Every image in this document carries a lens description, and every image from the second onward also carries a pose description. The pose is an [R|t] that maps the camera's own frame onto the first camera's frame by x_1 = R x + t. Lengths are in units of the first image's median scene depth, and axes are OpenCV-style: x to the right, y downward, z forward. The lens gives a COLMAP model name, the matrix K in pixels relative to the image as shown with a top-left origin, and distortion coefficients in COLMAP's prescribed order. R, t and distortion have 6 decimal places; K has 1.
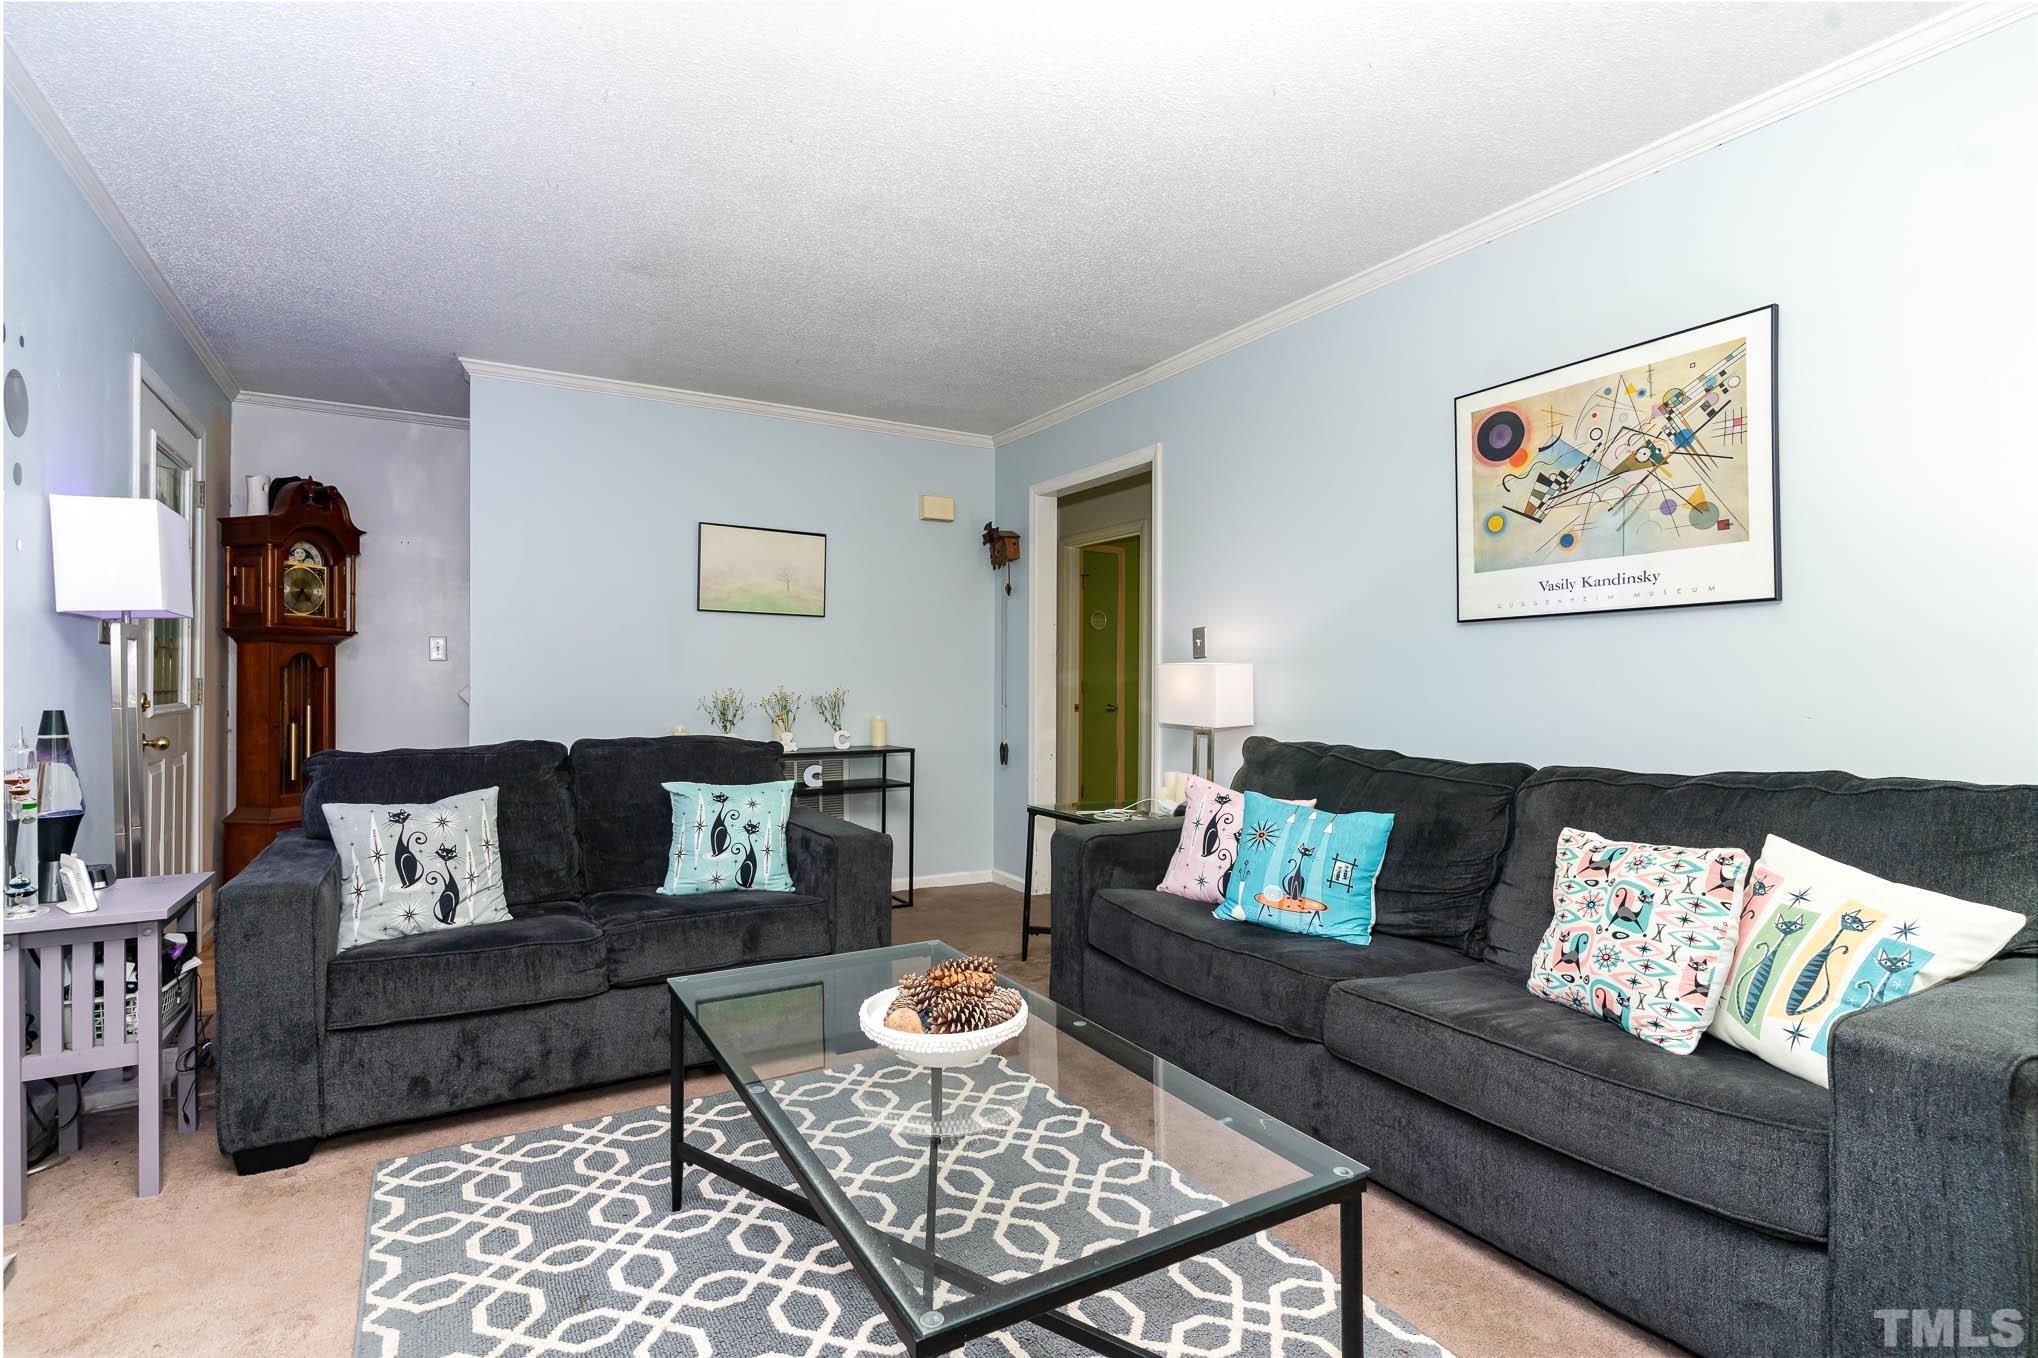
lens RADIAL K [[973.5, 0, 998.1], [0, 973.5, 688.9], [0, 0, 1]] dist [-0.002075, -0.000423]
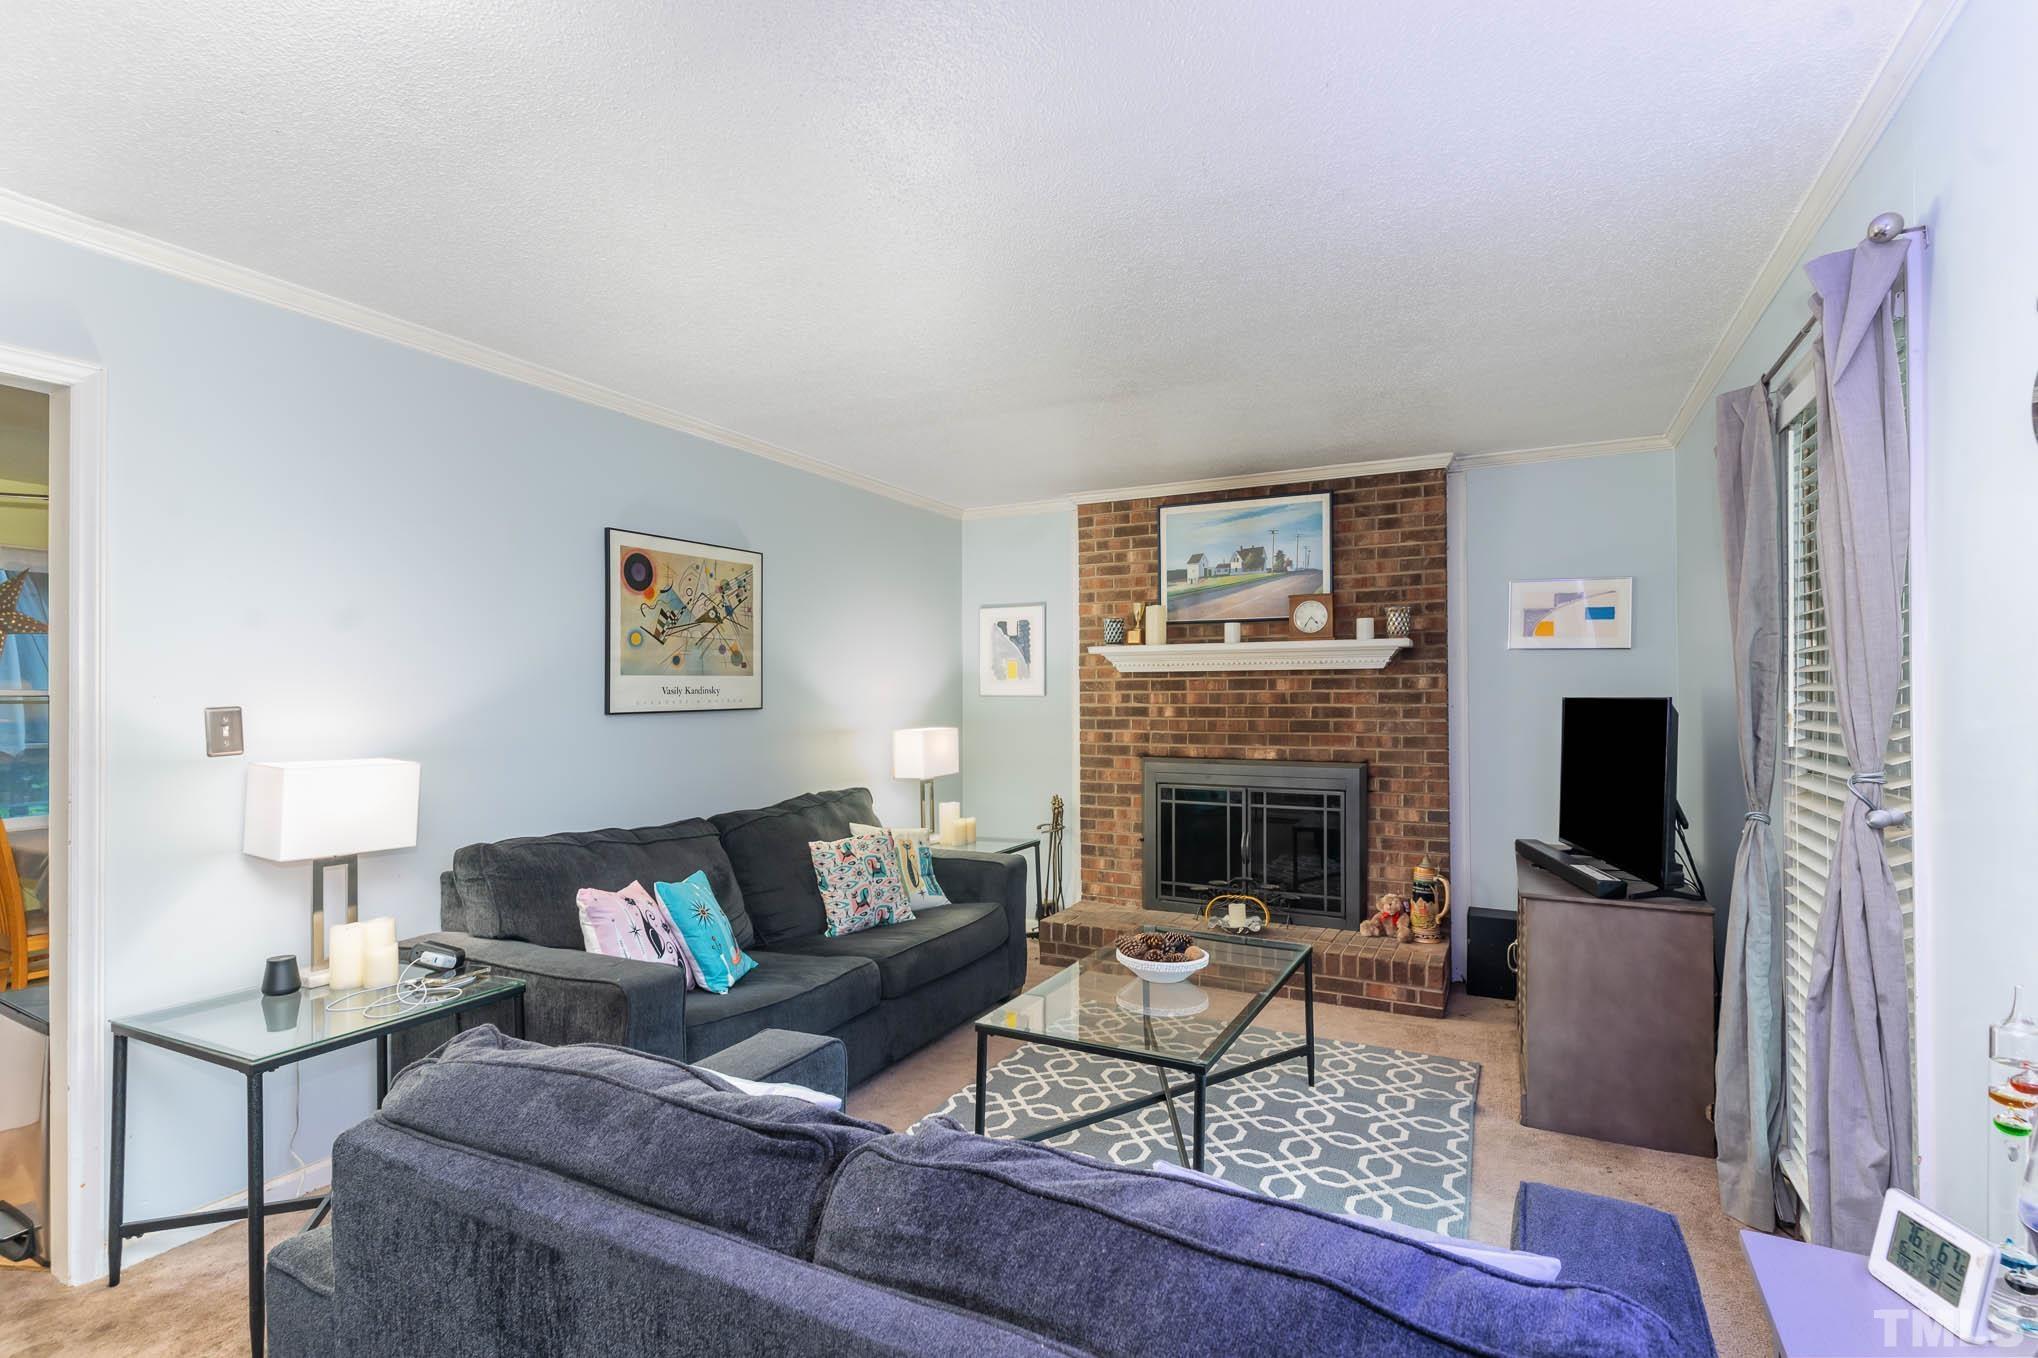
lens RADIAL K [[973.5, 0, 998.1], [0, 973.5, 688.9], [0, 0, 1]] dist [-0.002075, -0.000423]
pose [[-0.529034, 0.002434, 0.848597, -0.925900], [0.004612, 0.999989, 0.000007, -0.112173], [-0.848588, 0.003918, -0.529039, 1.412416]]
